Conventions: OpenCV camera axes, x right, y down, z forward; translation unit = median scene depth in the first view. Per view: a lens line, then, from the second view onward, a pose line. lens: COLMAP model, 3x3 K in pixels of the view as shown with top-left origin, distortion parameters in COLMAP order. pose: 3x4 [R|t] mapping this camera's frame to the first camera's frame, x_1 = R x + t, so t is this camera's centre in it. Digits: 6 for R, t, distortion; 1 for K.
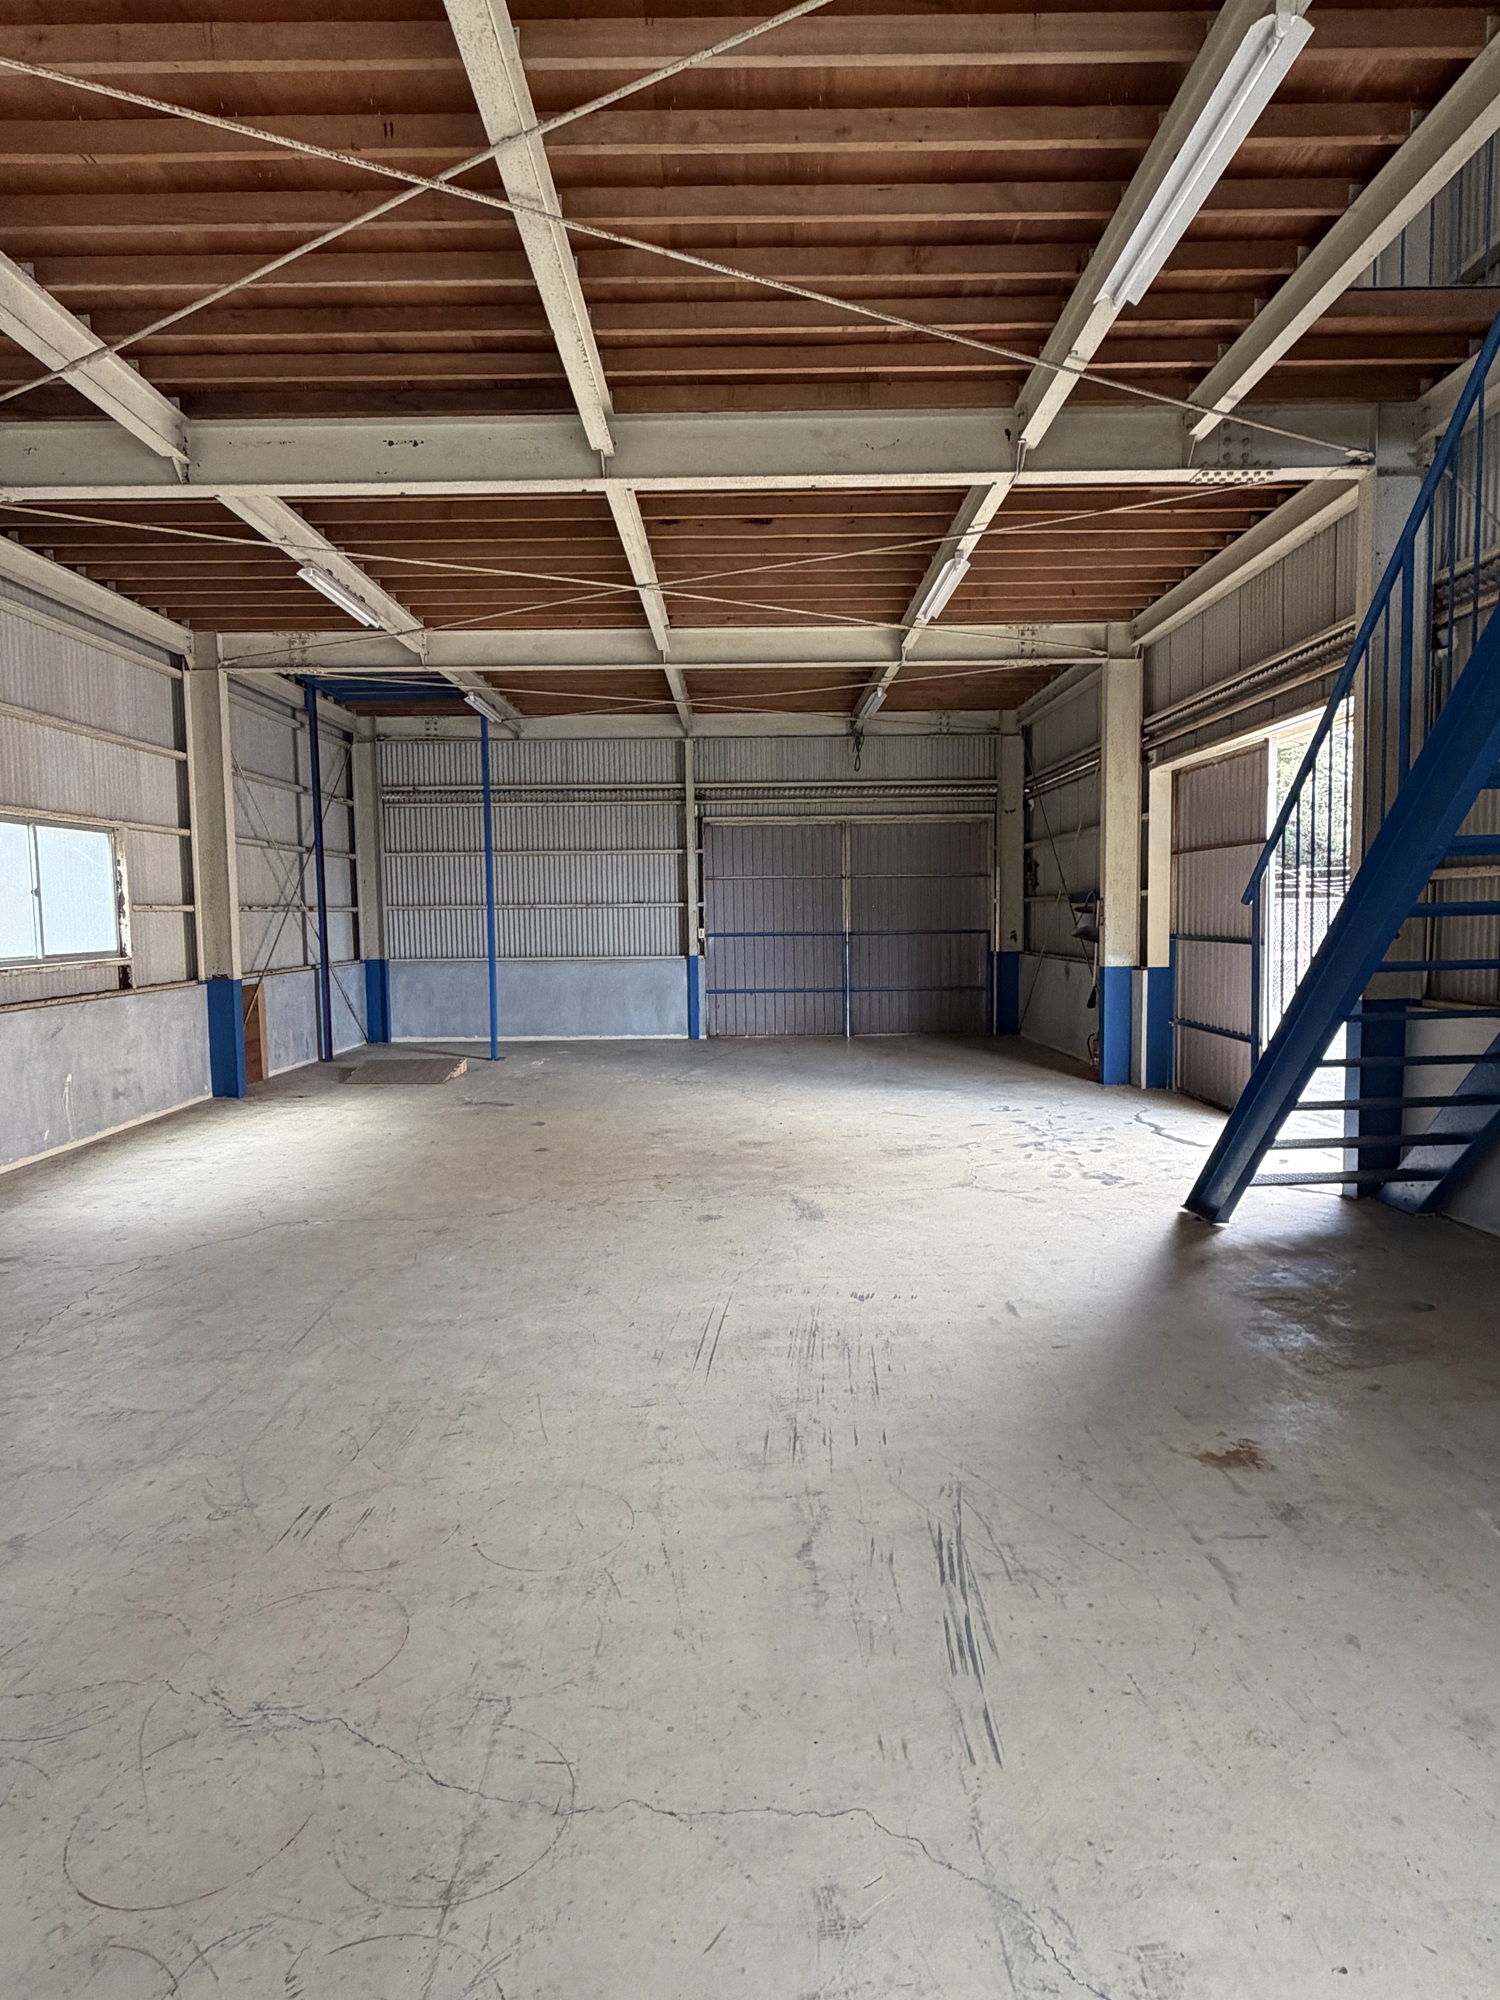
lens RADIAL K [[1127.5, 0, 753.9], [0, 1127.5, 1001.9], [0, 0, 1]] dist [0.000827, -0.000059]
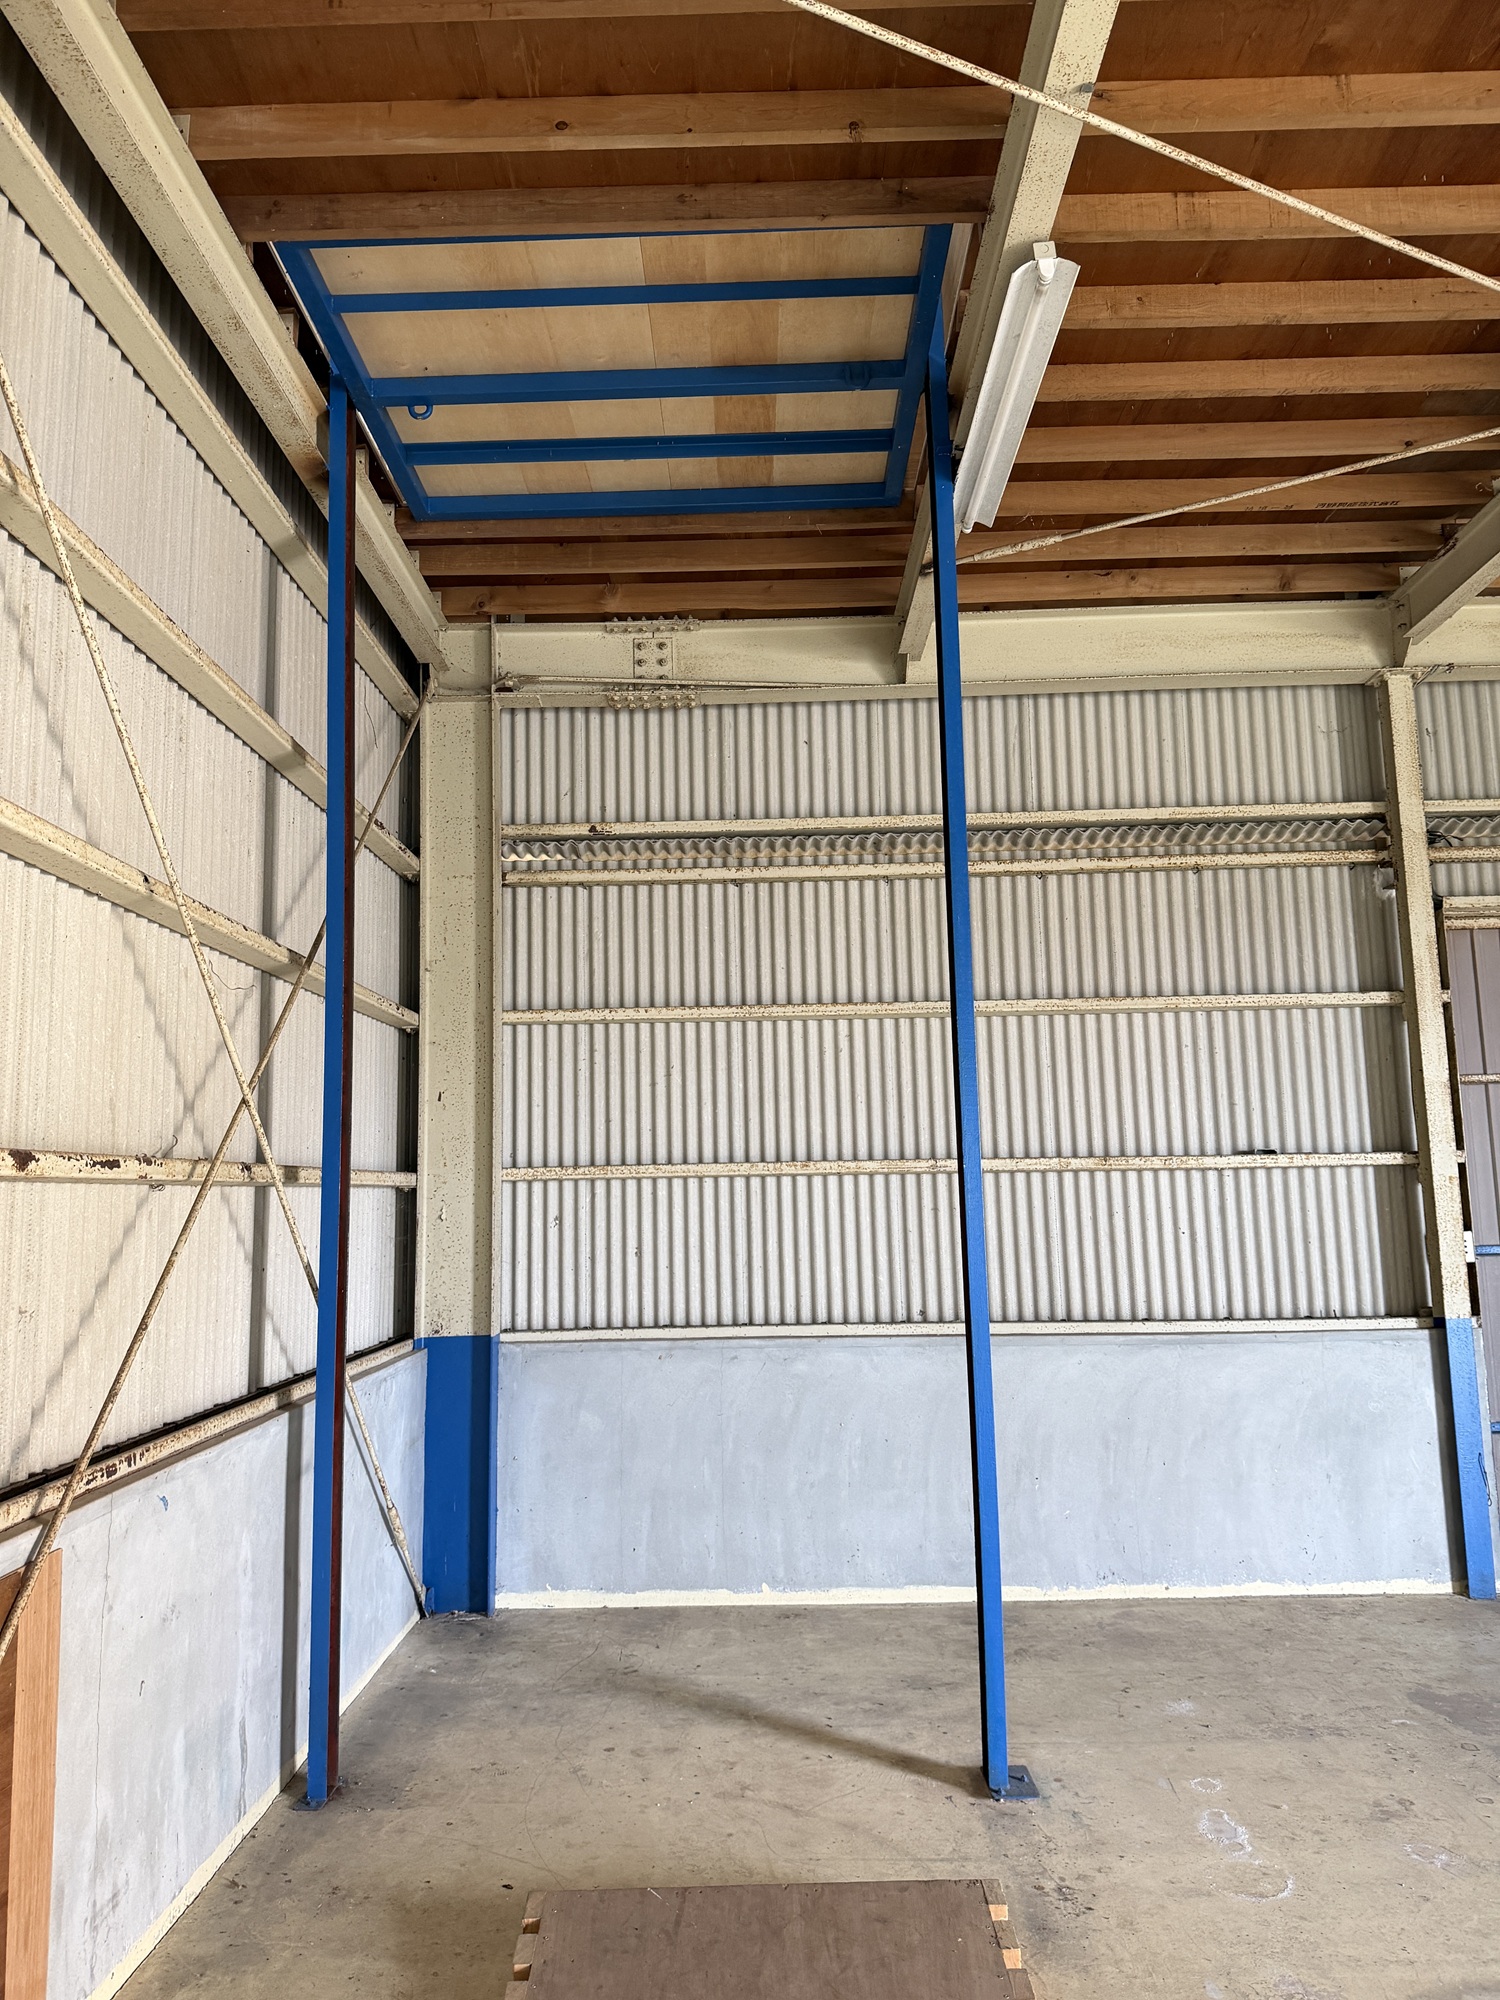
lens RADIAL K [[1408.7, 0, 740.4], [0, 1408.7, 989.8], [0, 0, 1]] dist [0.041531, -0.038550]
pose [[0.999623, -0.014082, -0.023575, -0.246836], [0.008452, 0.974597, -0.223806, -0.043698], [0.026127, 0.223522, 0.974349, 0.590866]]
